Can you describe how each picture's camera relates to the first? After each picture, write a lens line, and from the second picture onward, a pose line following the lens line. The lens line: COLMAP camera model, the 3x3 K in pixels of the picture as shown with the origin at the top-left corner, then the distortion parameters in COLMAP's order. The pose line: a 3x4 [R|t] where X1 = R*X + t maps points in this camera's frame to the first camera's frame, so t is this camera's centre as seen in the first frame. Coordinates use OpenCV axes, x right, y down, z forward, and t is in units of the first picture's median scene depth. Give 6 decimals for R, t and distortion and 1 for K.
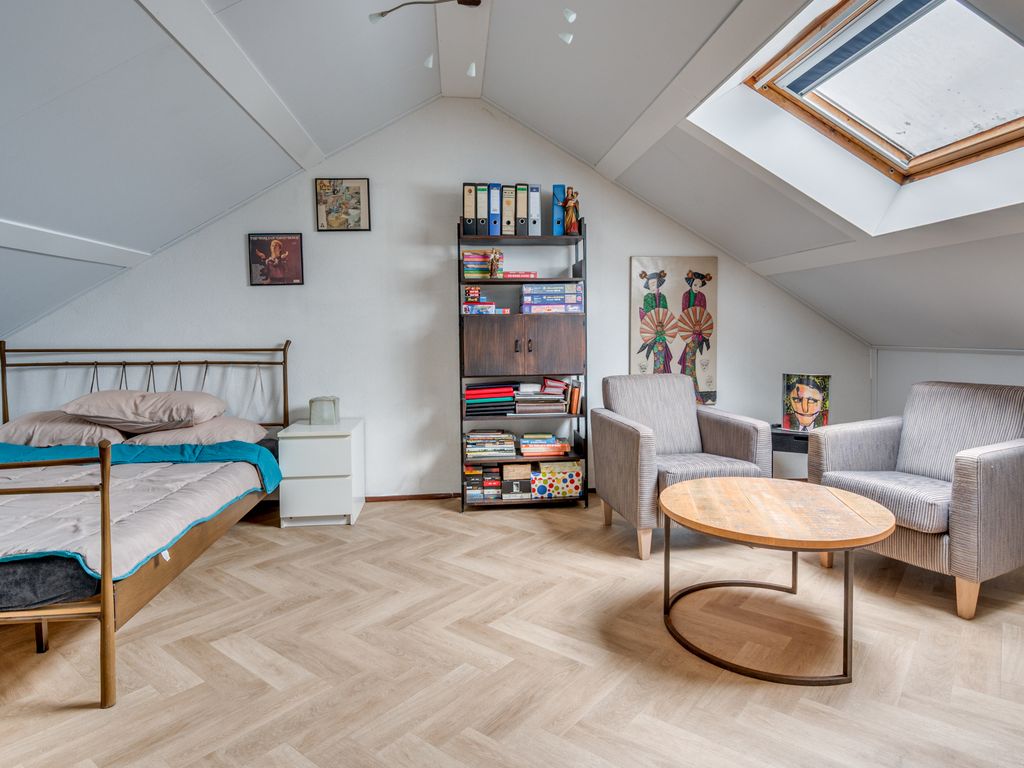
lens RADIAL K [[622.0, 0, 534.2], [0, 622.0, 346.7], [0, 0, 1]] dist [0.005924, -0.001060]
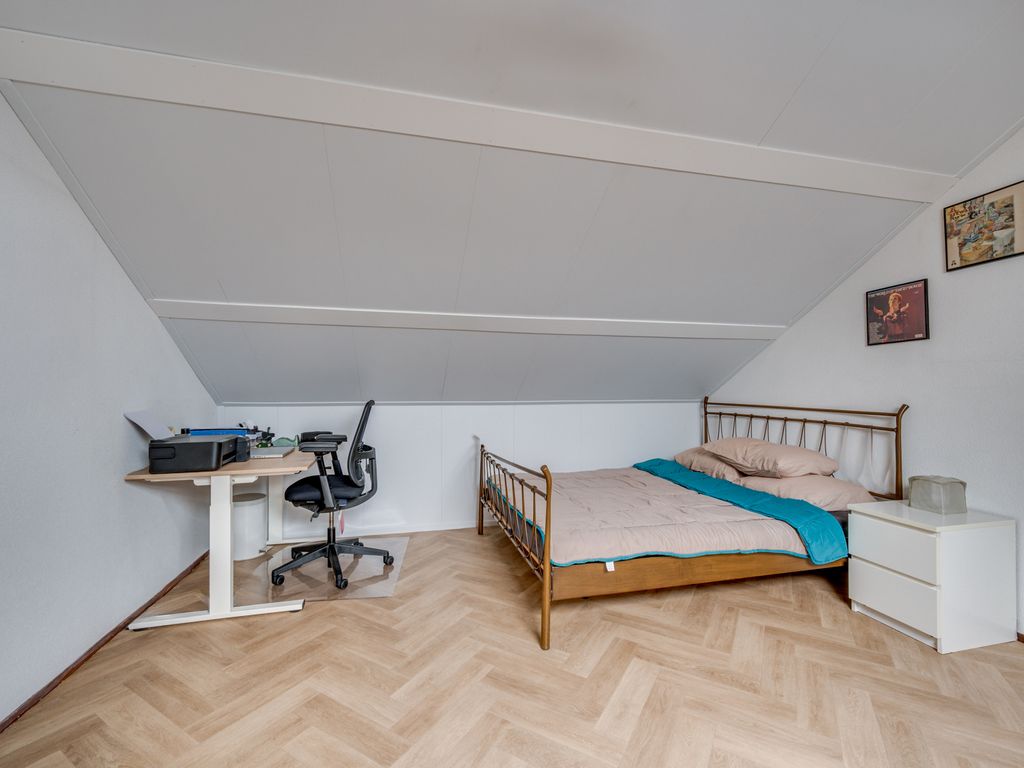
lens RADIAL K [[462.0, 0, 509.4], [0, 462.0, 385.5], [0, 0, 1]] dist [-0.002227, 0.000162]
pose [[0.122679, 0.002198, -0.992444, 0.183609], [-0.038297, 0.999263, -0.002521, -0.014533], [0.991707, 0.038317, 0.122673, 0.378109]]
